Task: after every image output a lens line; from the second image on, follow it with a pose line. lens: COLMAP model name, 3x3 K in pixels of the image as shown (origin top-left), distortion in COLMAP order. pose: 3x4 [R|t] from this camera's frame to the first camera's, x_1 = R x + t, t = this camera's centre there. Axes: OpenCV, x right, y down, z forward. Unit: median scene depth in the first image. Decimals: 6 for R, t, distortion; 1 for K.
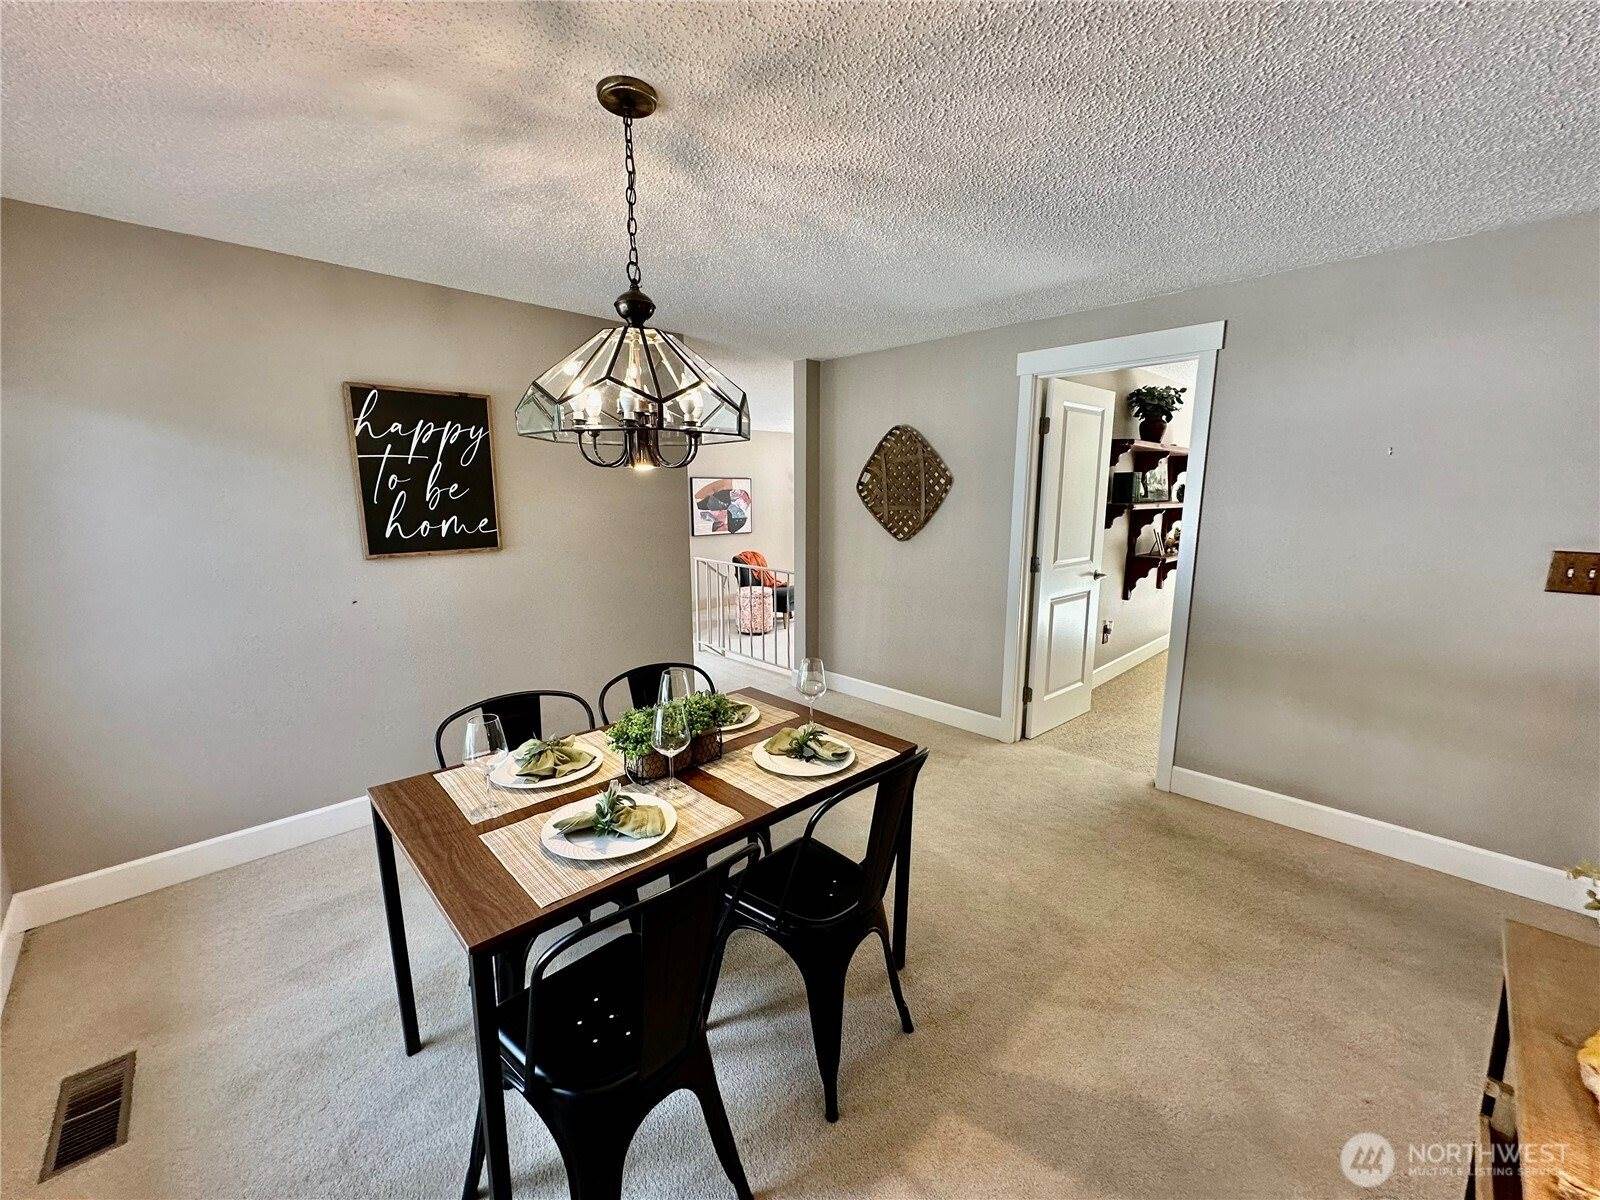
lens RADIAL K [[635.9, 0, 797.2], [0, 635.9, 601.8], [0, 0, 1]] dist [-0.000326, 0.000009]
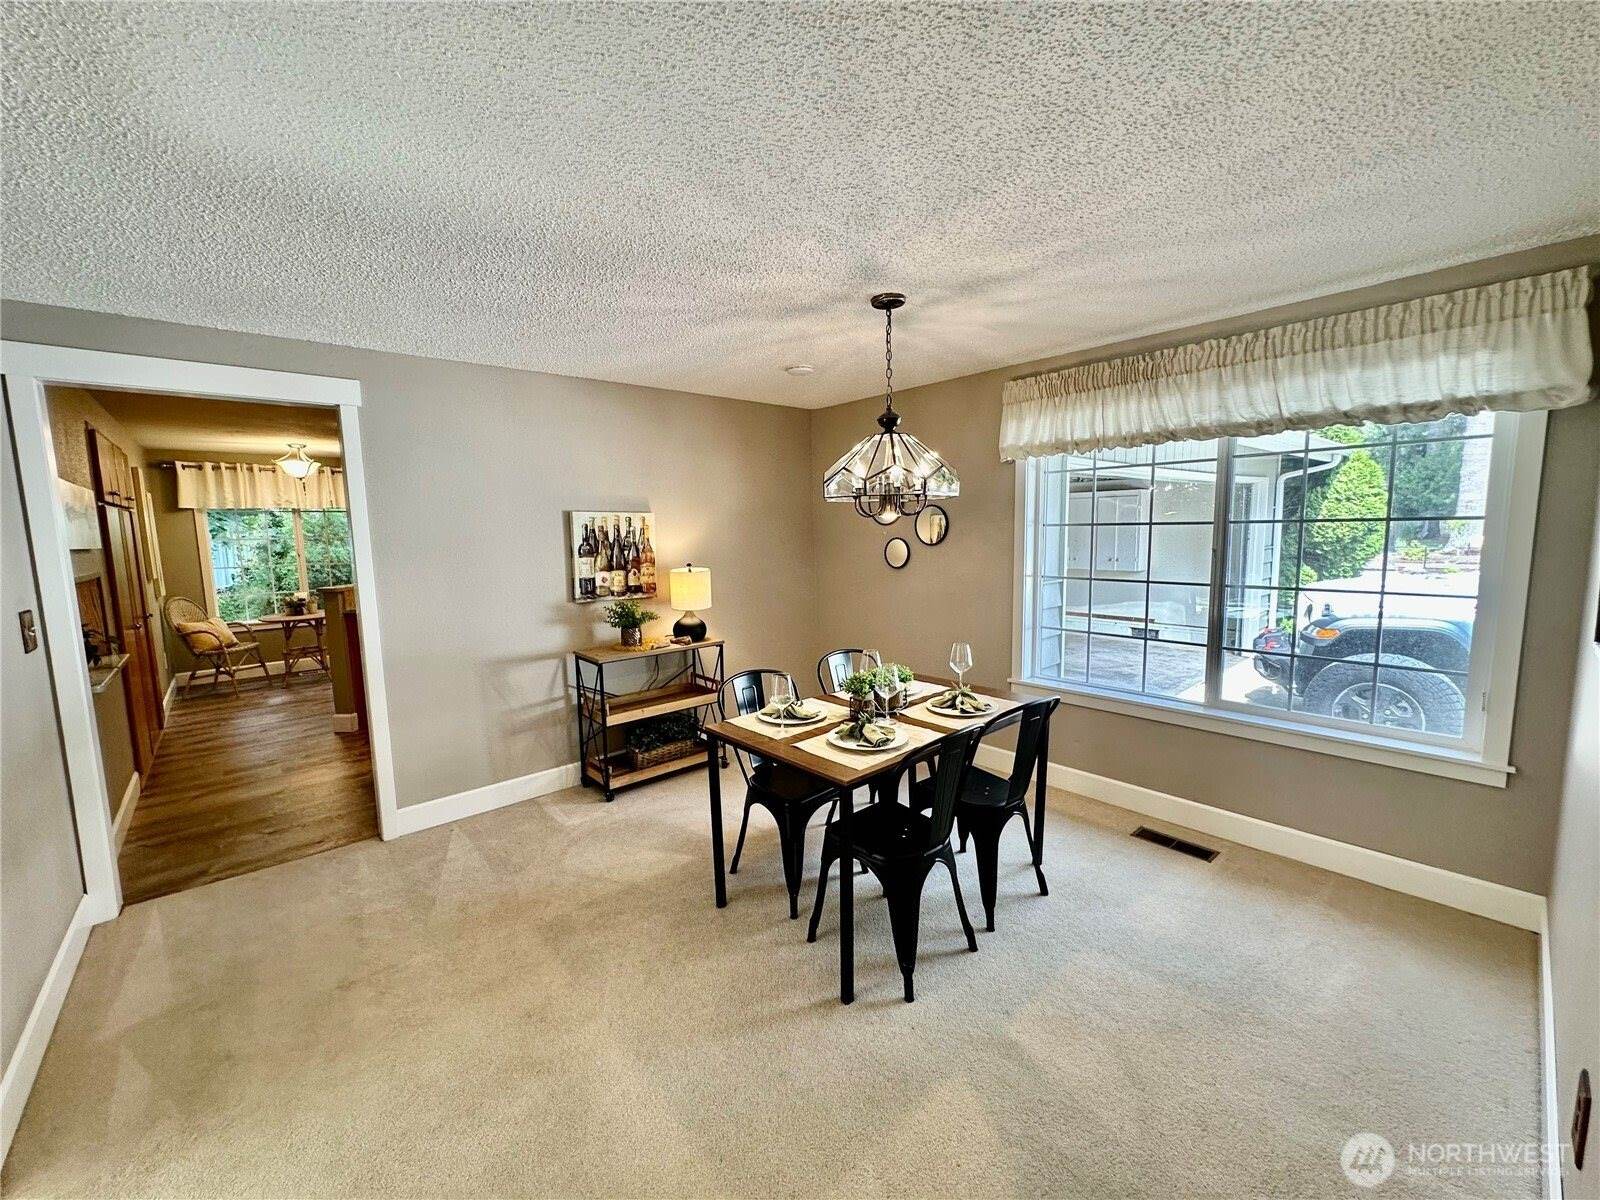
lens RADIAL K [[635.9, 0, 797.2], [0, 635.9, 601.8], [0, 0, 1]] dist [-0.000326, 0.000009]
pose [[-0.999082, 0.016727, 0.039437, -0.048581], [0.027310, 0.957981, 0.285530, -0.261233], [-0.033003, 0.286345, -0.957558, 1.445100]]
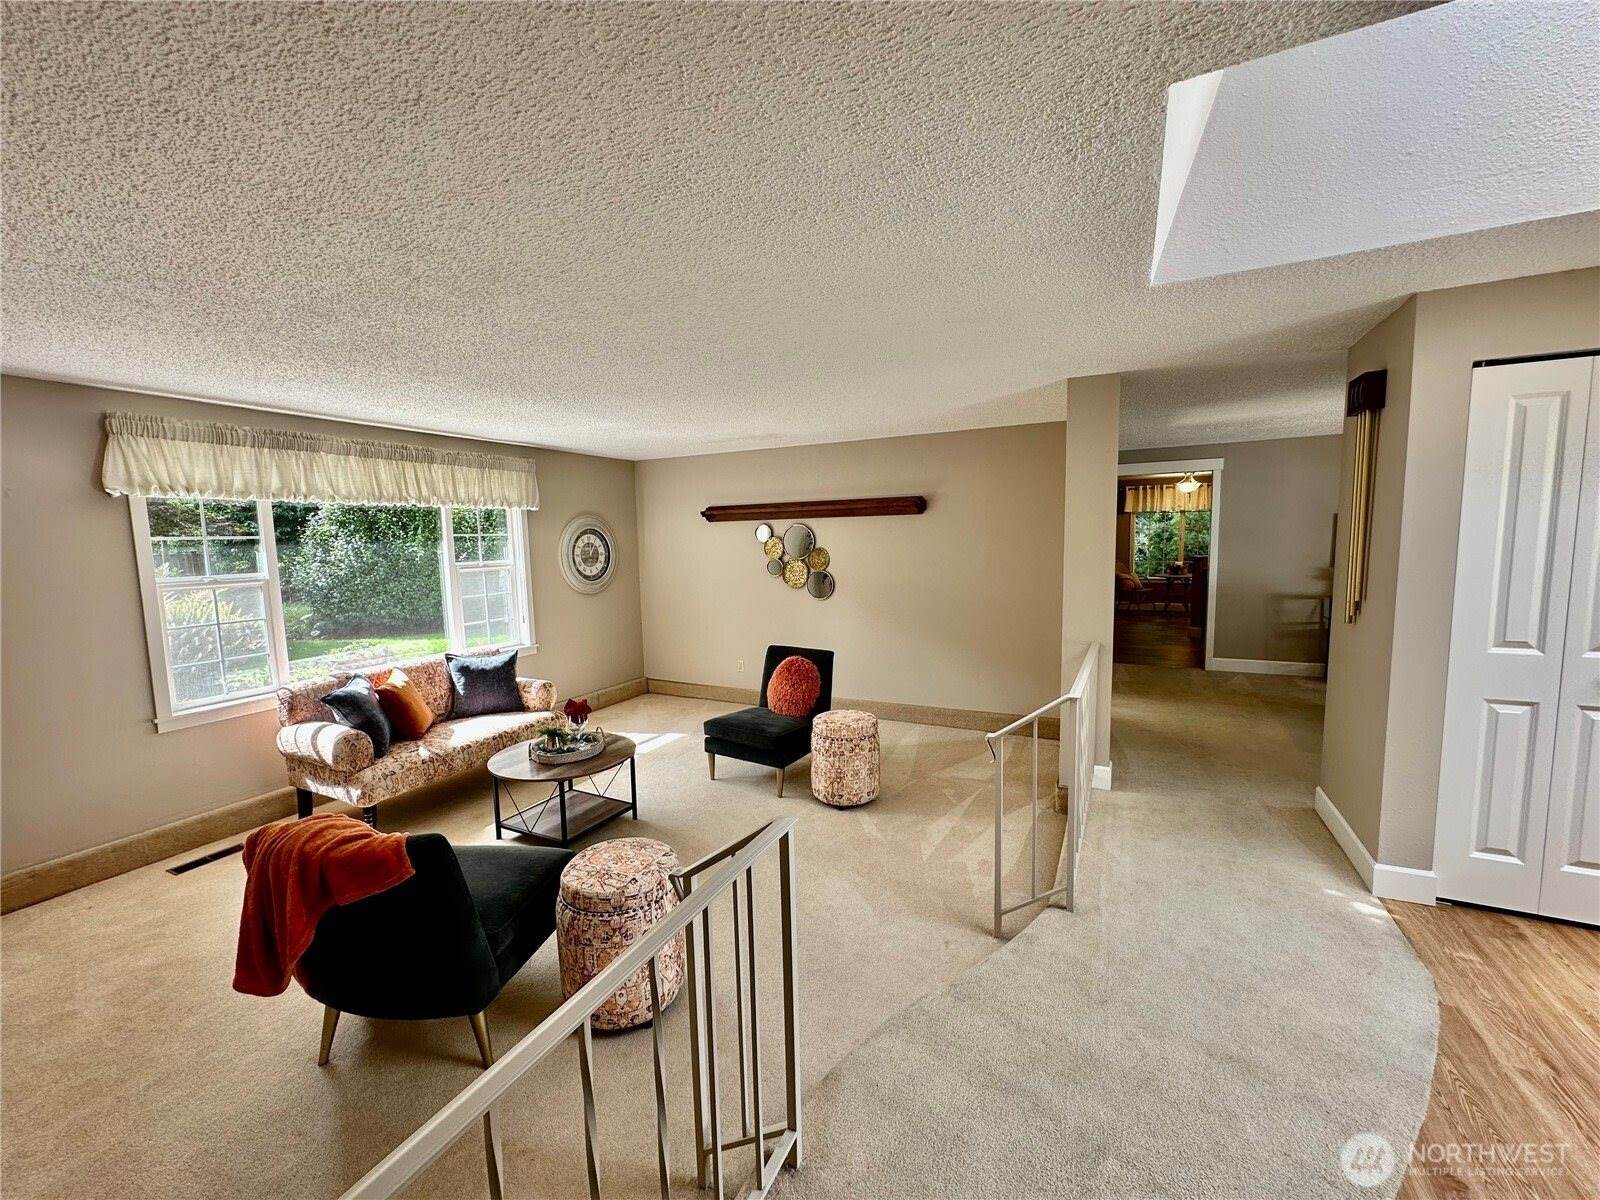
lens RADIAL K [[635.9, 0, 797.2], [0, 635.9, 601.8], [0, 0, 1]] dist [-0.000326, 0.000009]
pose [[-0.333359, -0.086667, 0.938808, -0.978106], [0.186787, 0.969957, 0.155868, -0.469462], [-0.924112, 0.227317, -0.307155, 2.606054]]
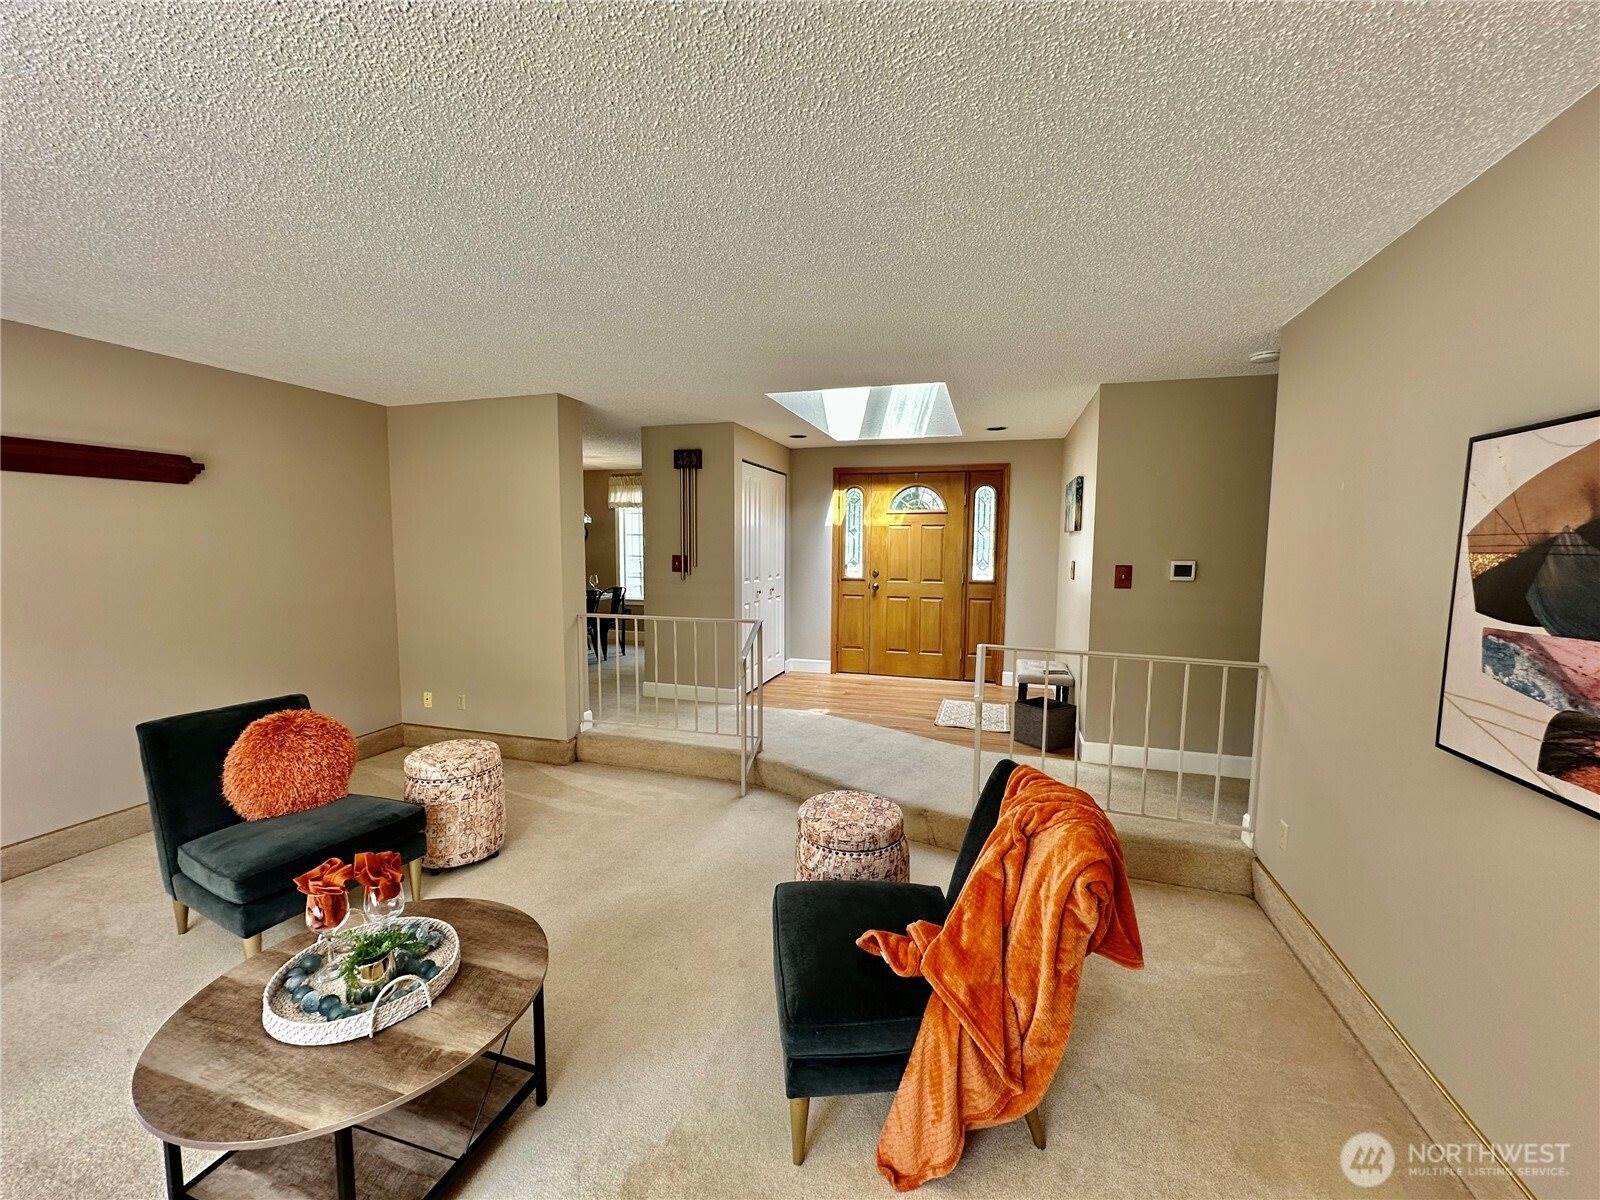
lens RADIAL K [[635.9, 0, 797.2], [0, 635.9, 601.8], [0, 0, 1]] dist [-0.000326, 0.000009]
pose [[-0.874067, 0.040125, -0.484145, 0.301367], [-0.088664, 0.966669, 0.240189, -0.537095], [0.477645, 0.252867, -0.841376, 3.262527]]
